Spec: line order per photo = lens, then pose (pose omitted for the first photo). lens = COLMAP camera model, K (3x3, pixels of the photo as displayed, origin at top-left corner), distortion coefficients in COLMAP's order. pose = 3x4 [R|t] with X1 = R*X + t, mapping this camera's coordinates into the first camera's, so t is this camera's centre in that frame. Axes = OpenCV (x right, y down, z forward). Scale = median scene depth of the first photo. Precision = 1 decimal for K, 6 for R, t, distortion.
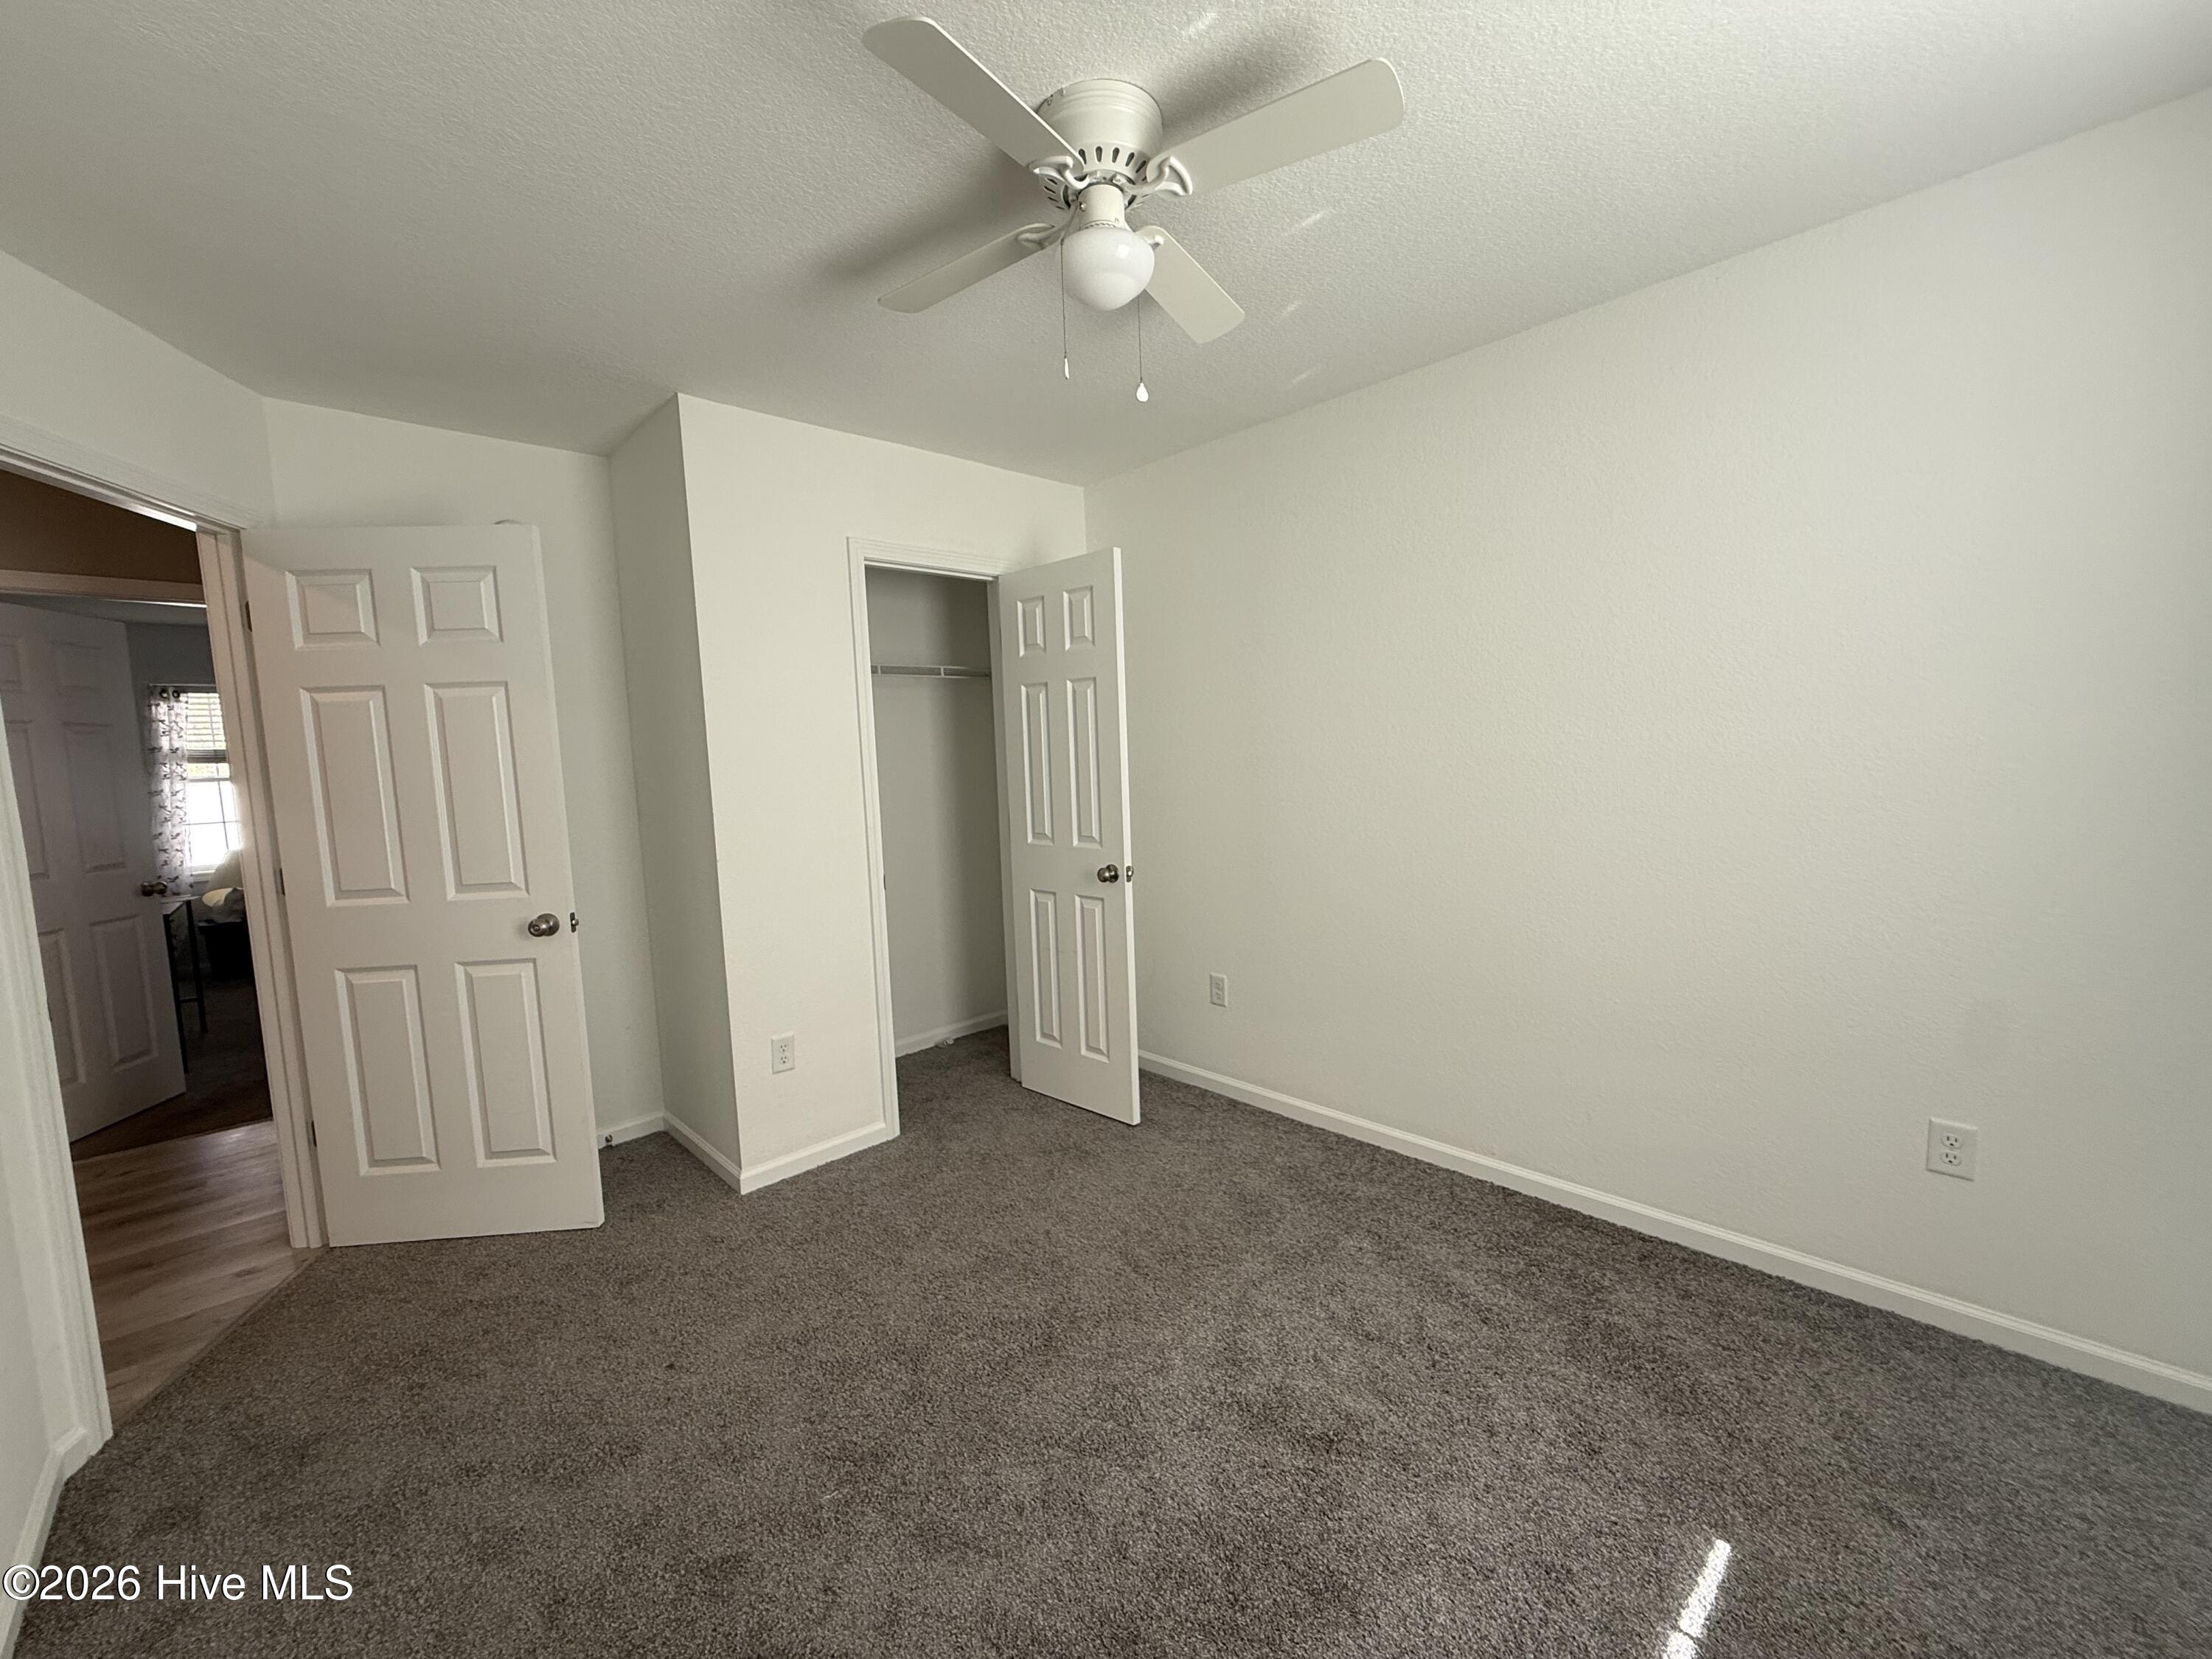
lens RADIAL K [[880.1, 0, 1106.0], [0, 880.1, 829.5], [0, 0, 1]] dist [0.002375, 0.000307]
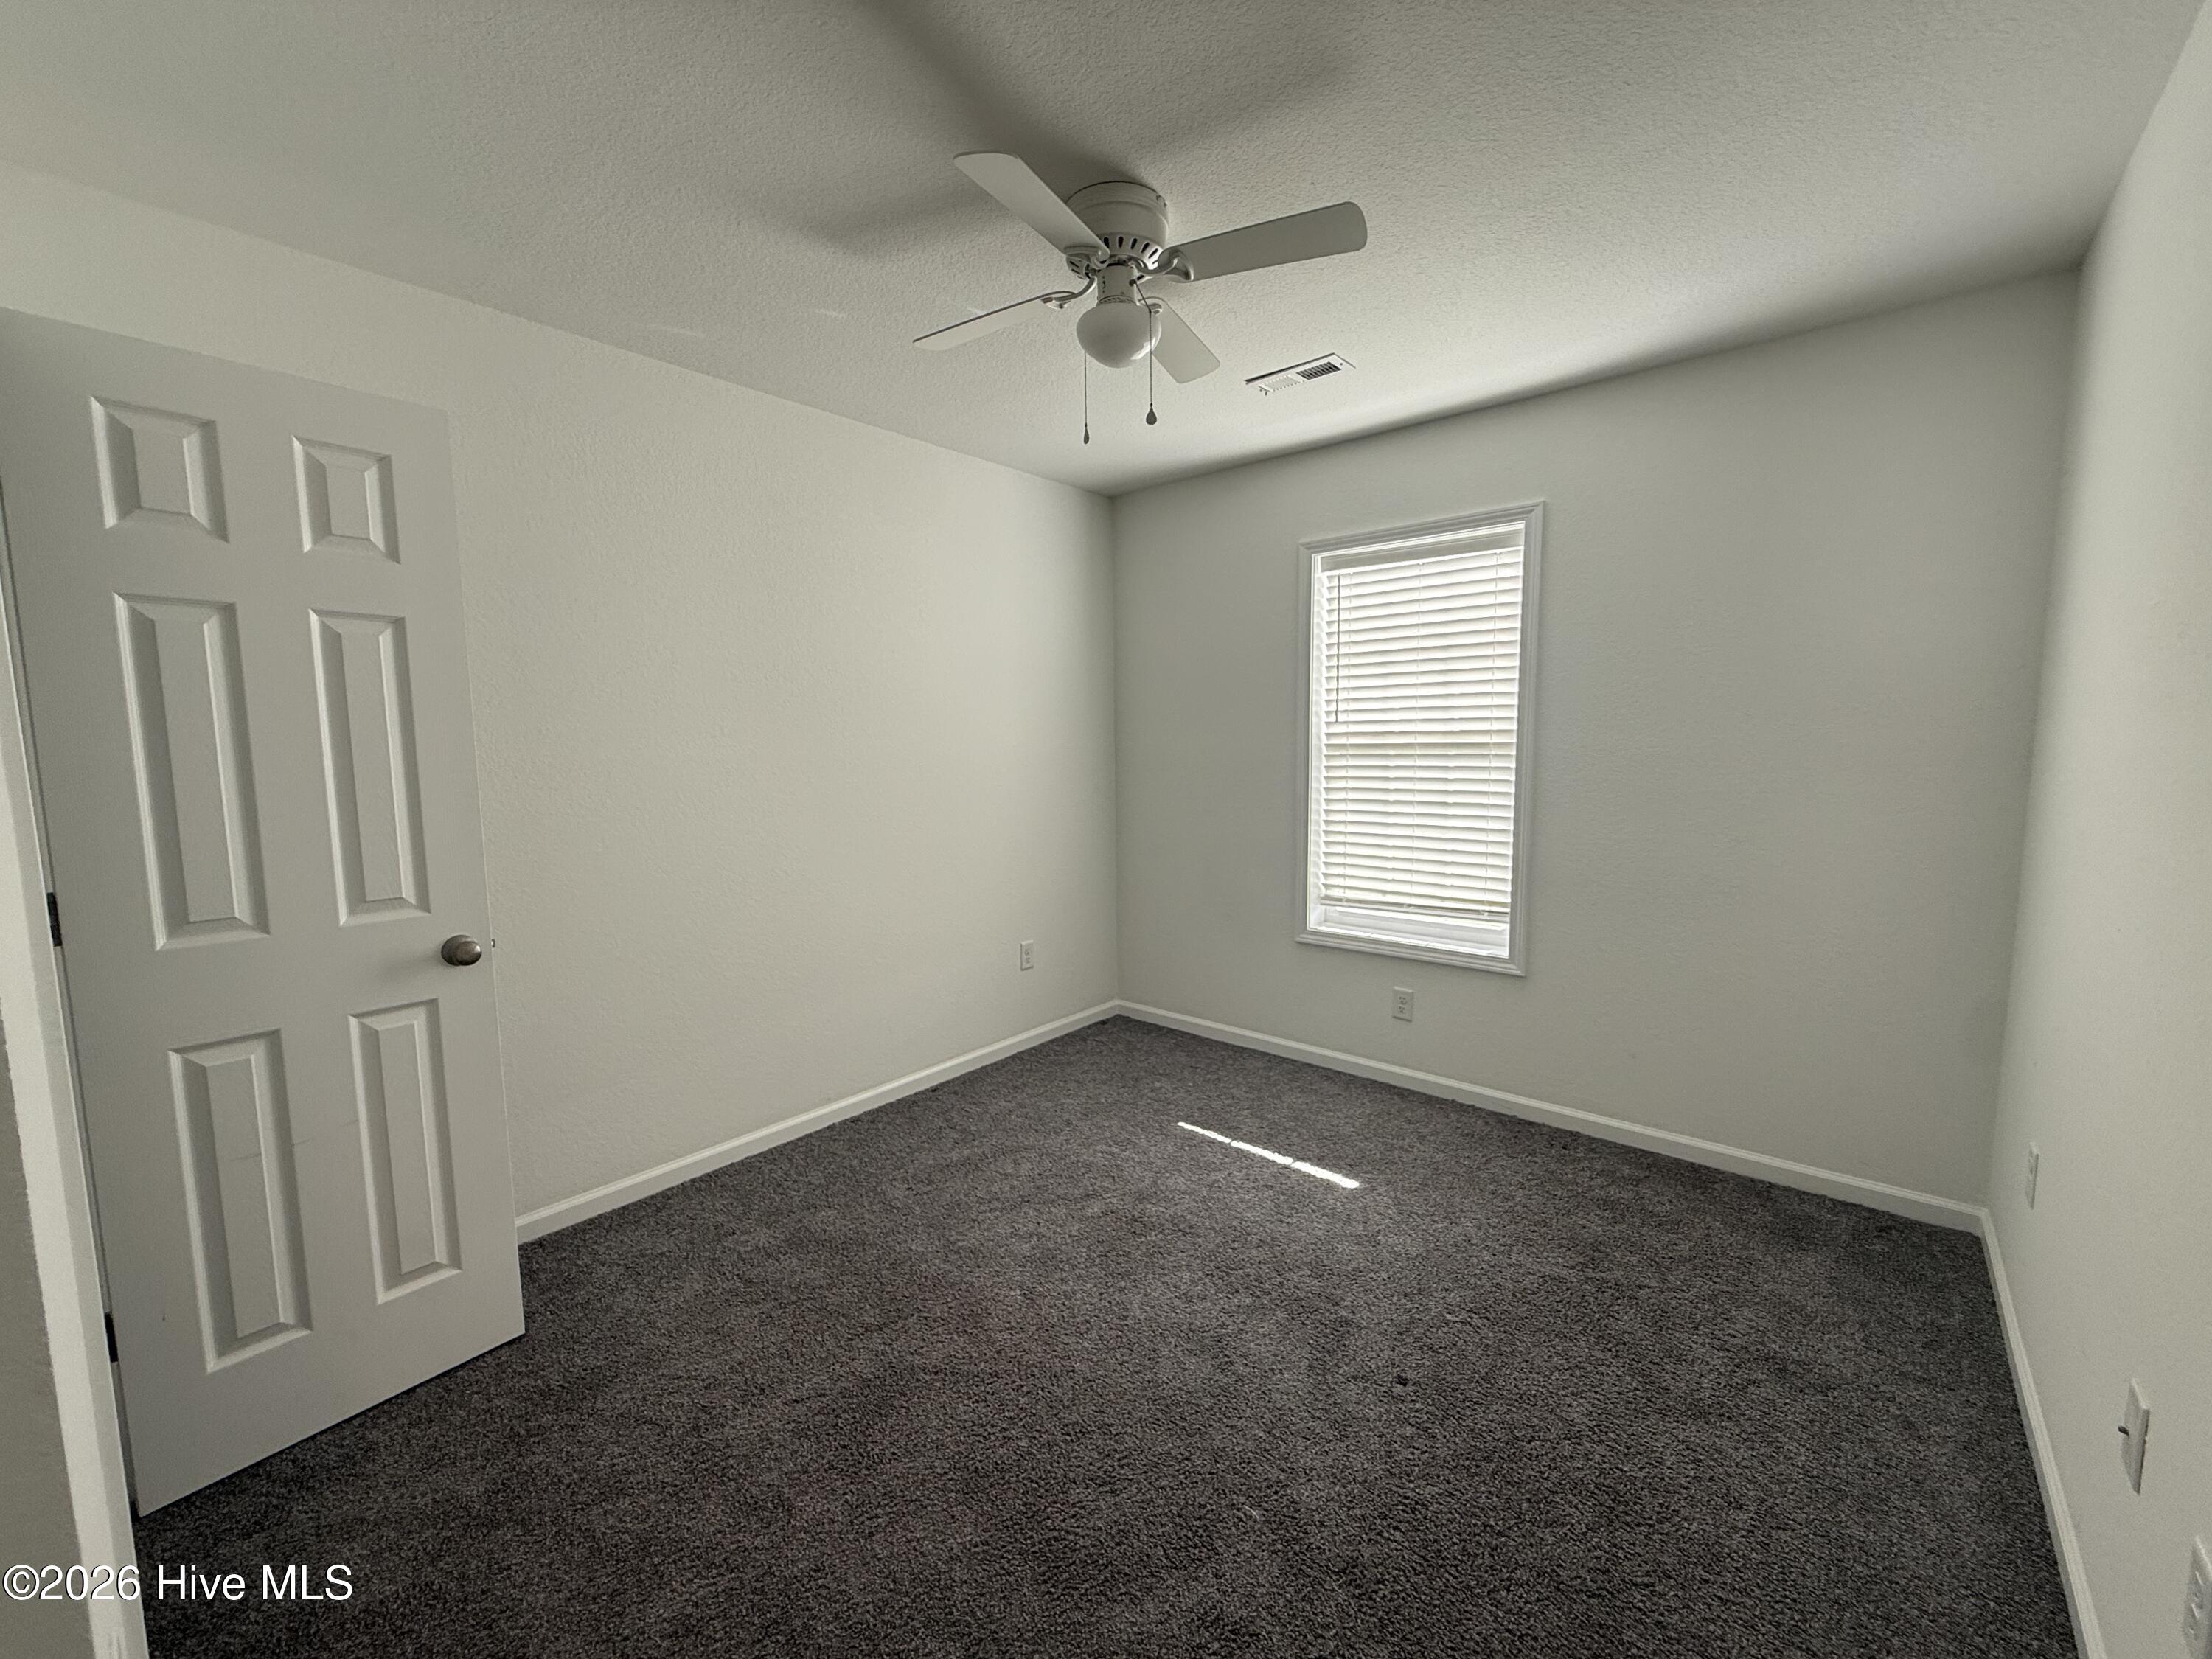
lens RADIAL K [[880.1, 0, 1106.0], [0, 880.1, 829.5], [0, 0, 1]] dist [0.002375, 0.000307]
pose [[-0.102837, -0.069628, 0.992258, -0.637899], [0.094153, 0.992387, 0.079395, -0.038696], [-0.990232, 0.101589, -0.095498, 0.622980]]
